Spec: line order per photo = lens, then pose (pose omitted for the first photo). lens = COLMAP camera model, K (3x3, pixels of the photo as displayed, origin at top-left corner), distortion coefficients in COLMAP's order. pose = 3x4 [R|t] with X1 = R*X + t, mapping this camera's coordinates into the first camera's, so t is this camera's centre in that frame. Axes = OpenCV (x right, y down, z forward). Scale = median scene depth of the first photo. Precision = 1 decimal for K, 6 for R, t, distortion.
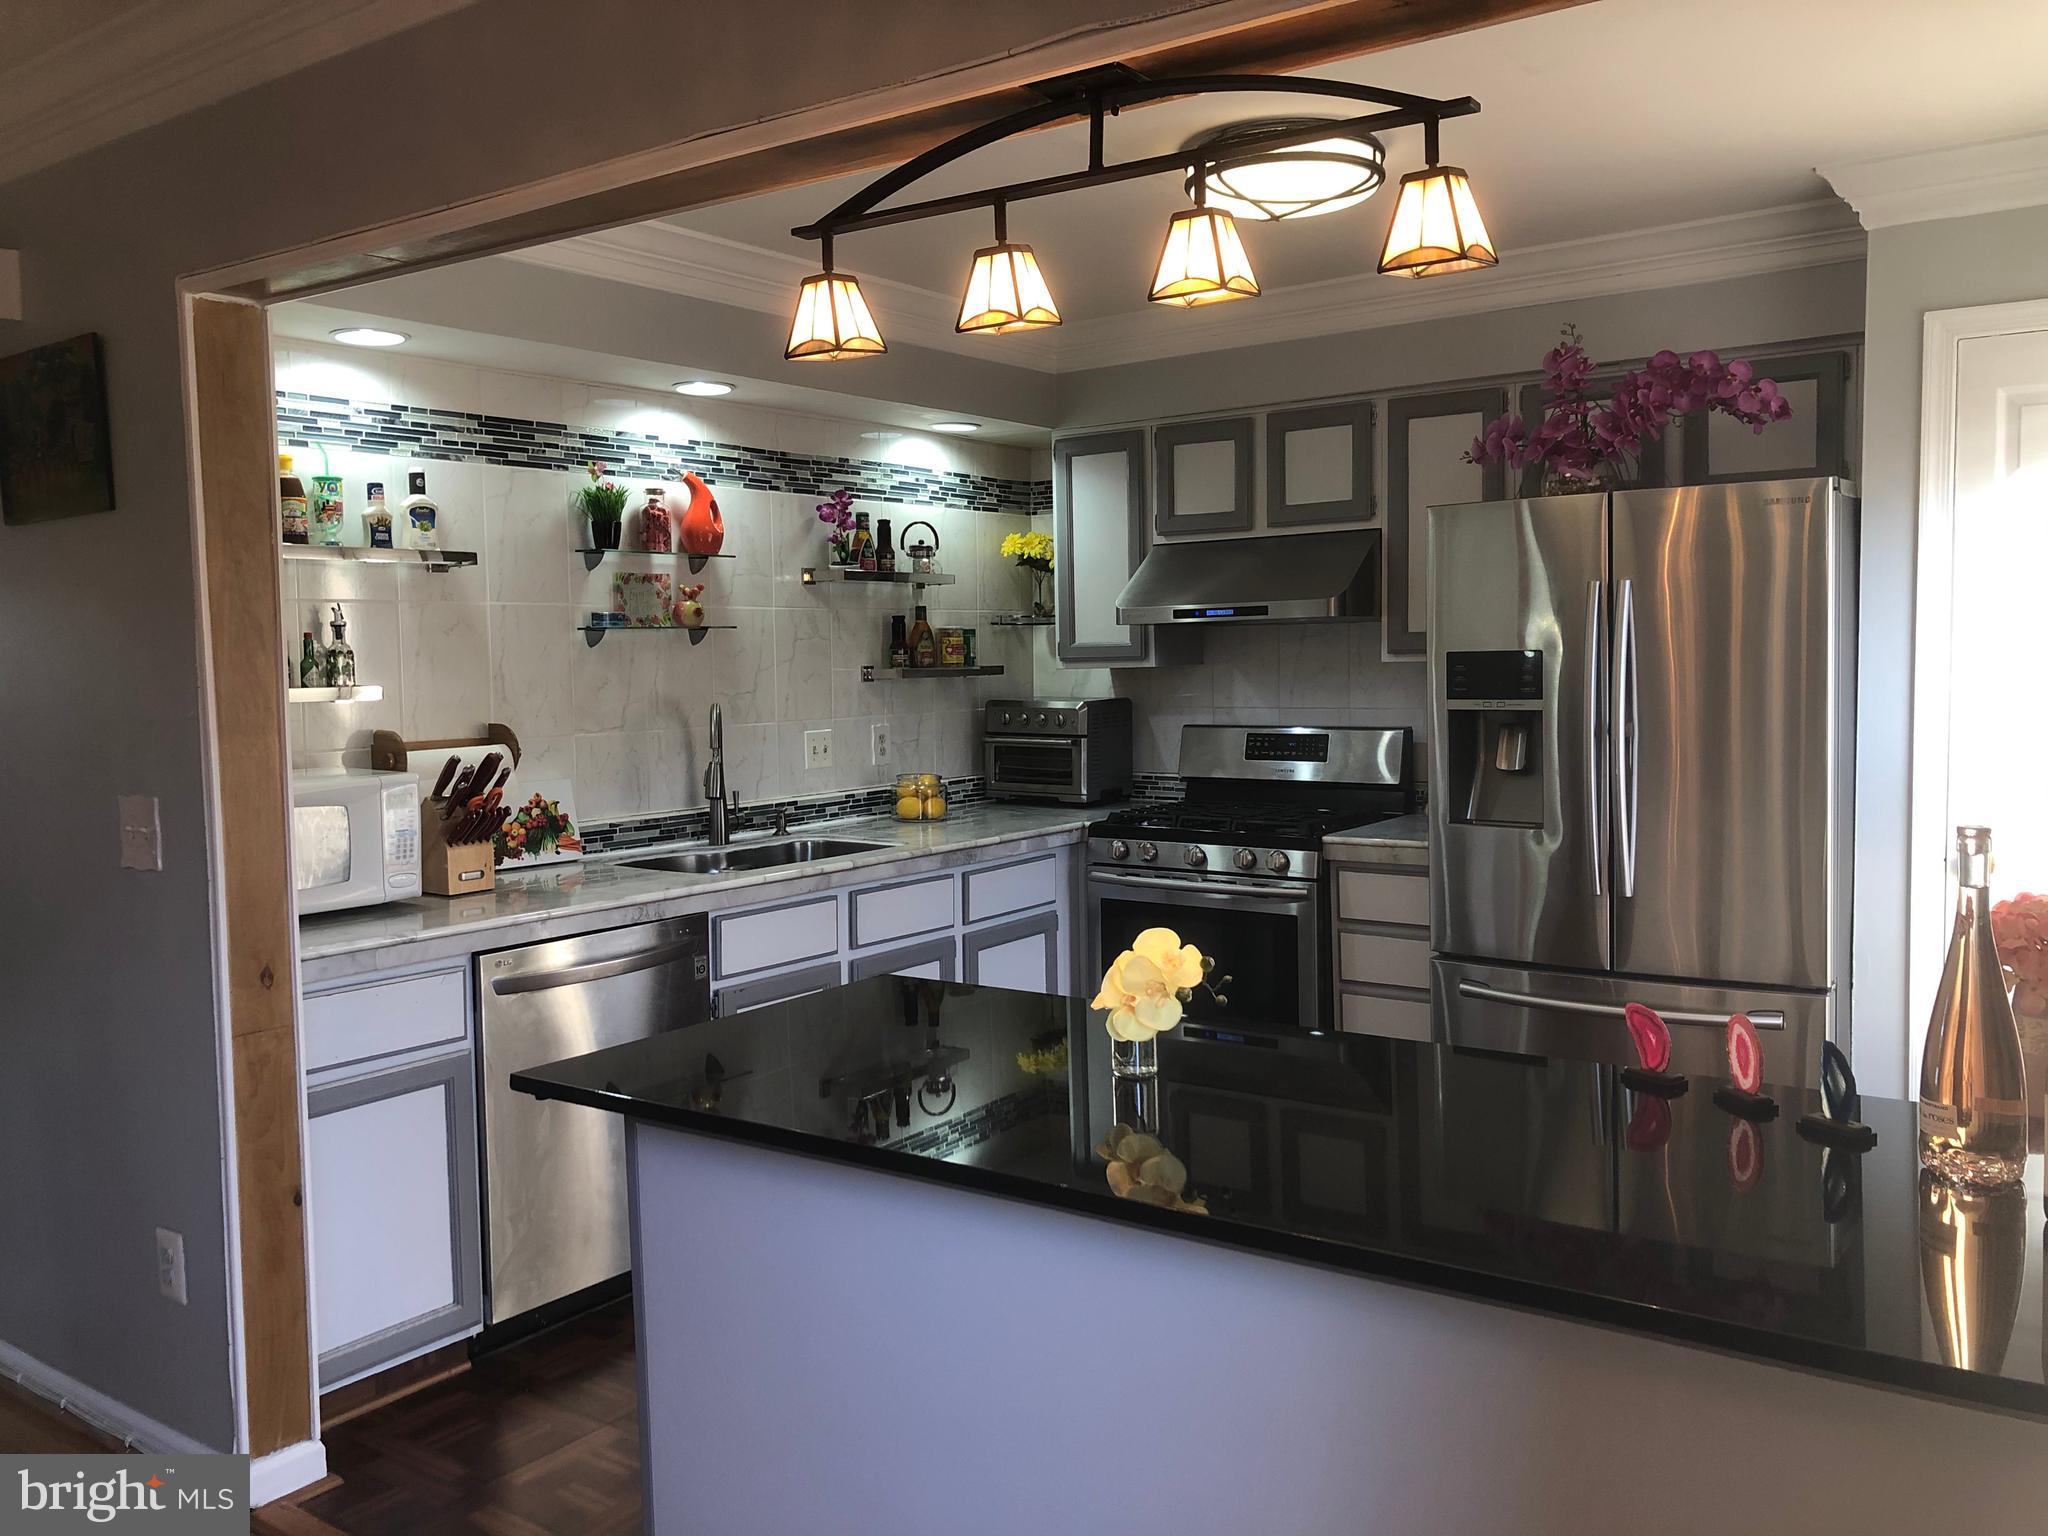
lens RADIAL K [[1682.2, 0, 1023.8], [0, 1682.2, 754.0], [0, 0, 1]] dist [0.037128, -0.041956]
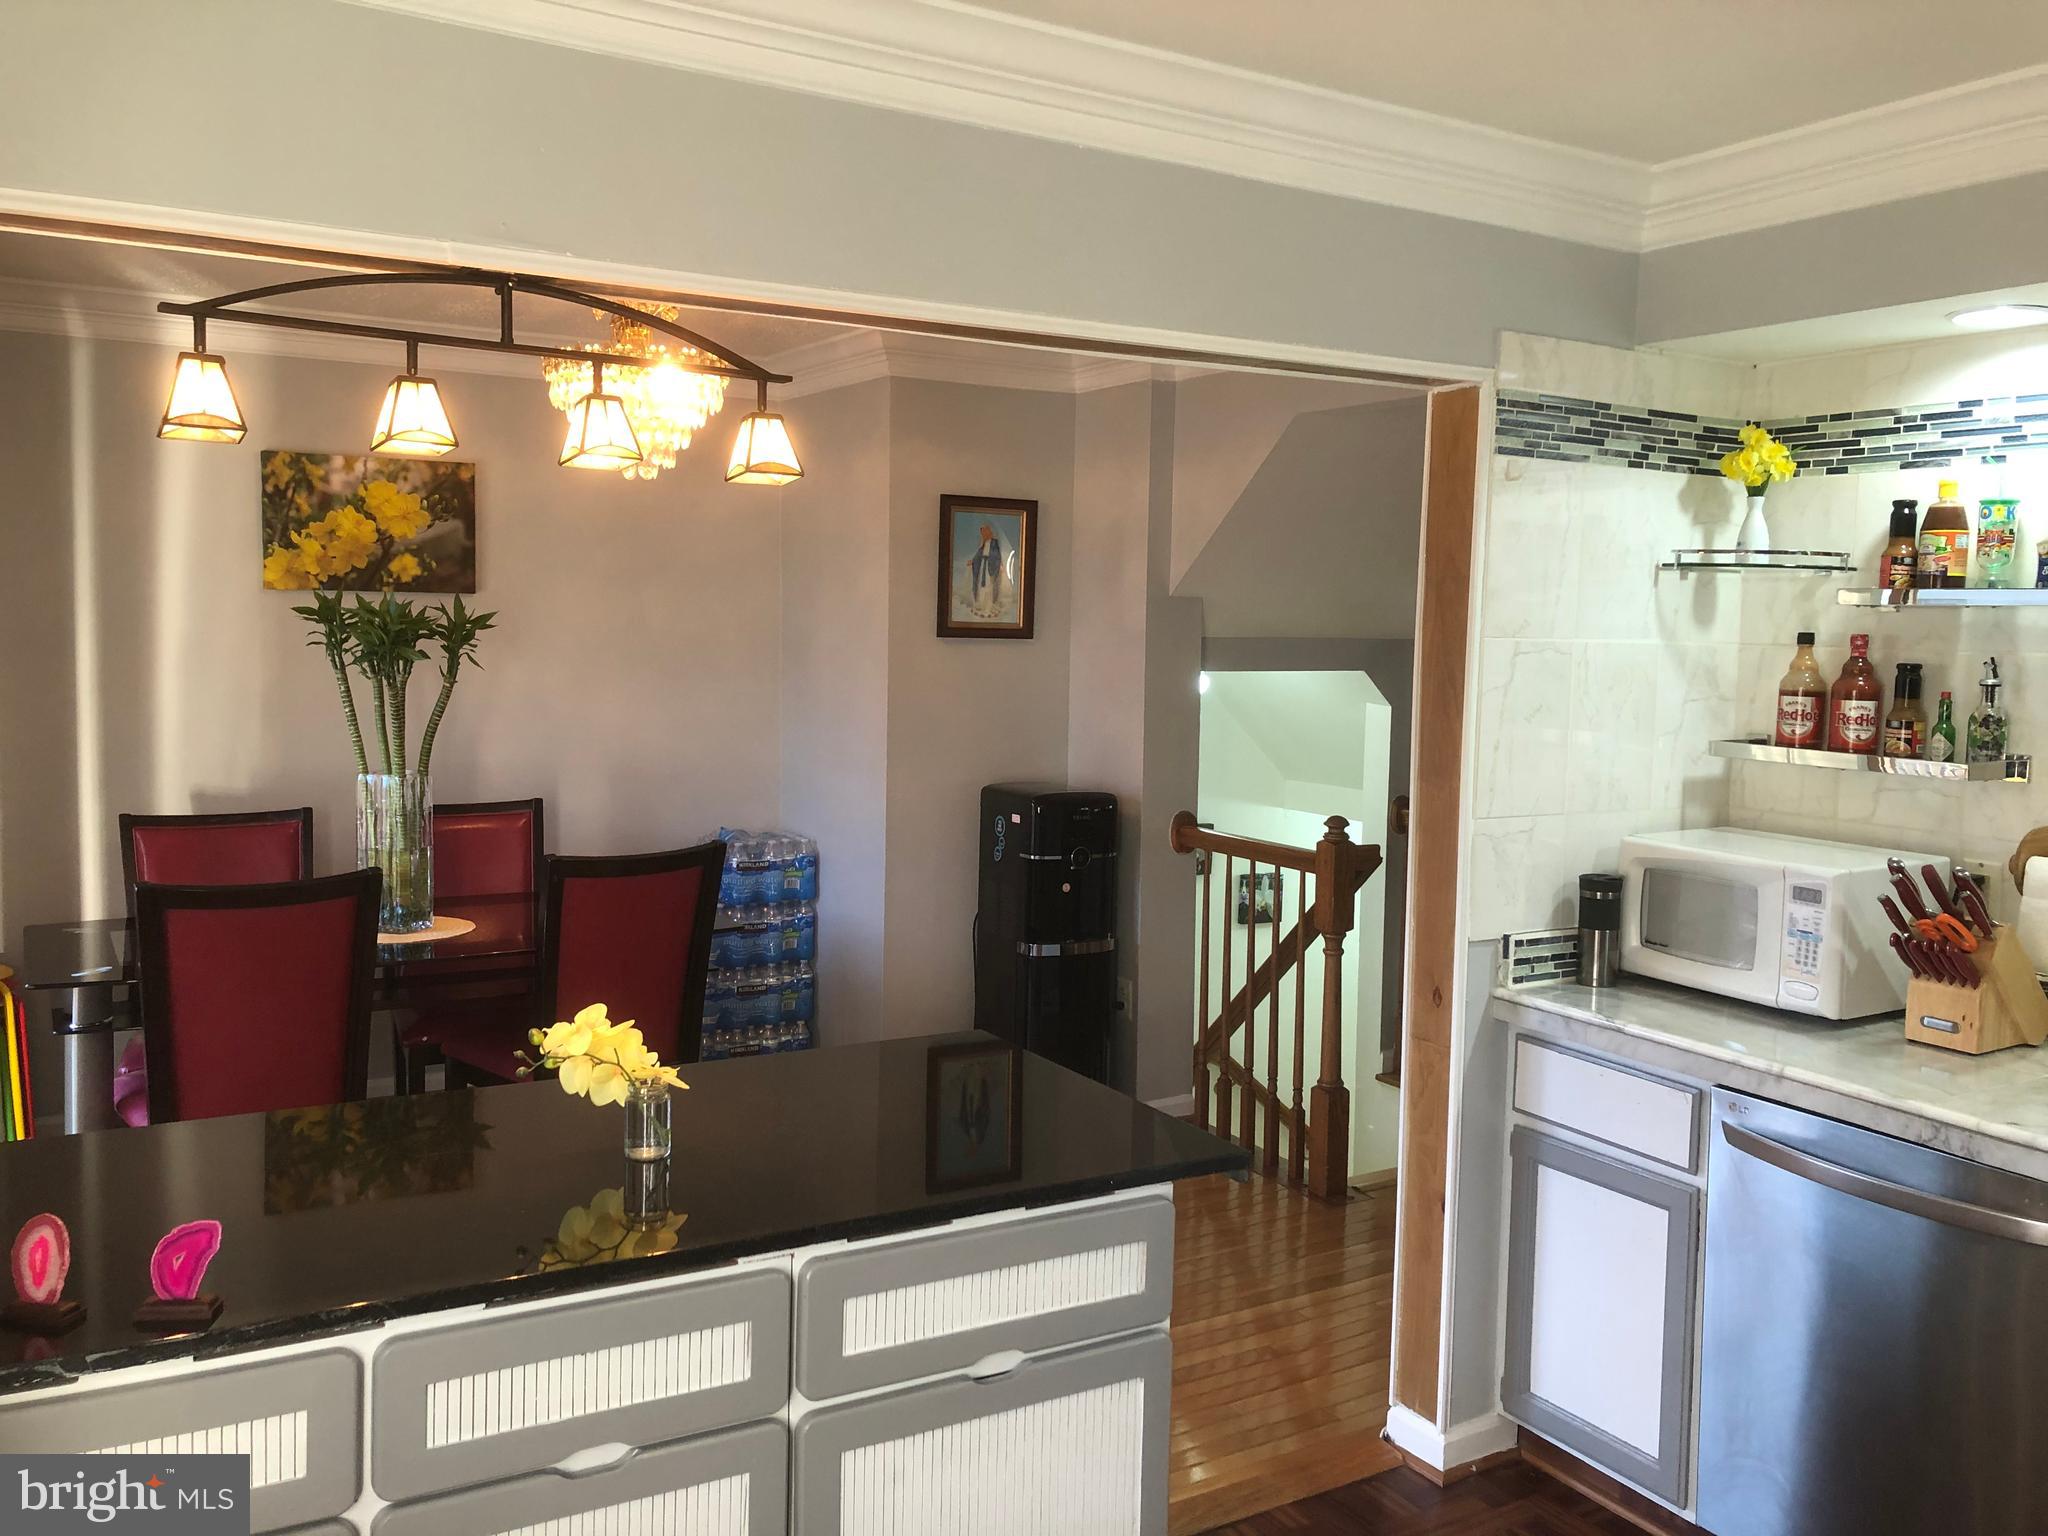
lens RADIAL K [[1682.2, 0, 1025.1], [0, 1682.2, 772.9], [0, 0, 1]] dist [0.037128, -0.041956]
pose [[-0.391618, 0.092494, -0.915467, 0.451483], [-0.073932, 0.988555, 0.131504, -0.095001], [0.917153, 0.119181, -0.380297, 0.794563]]
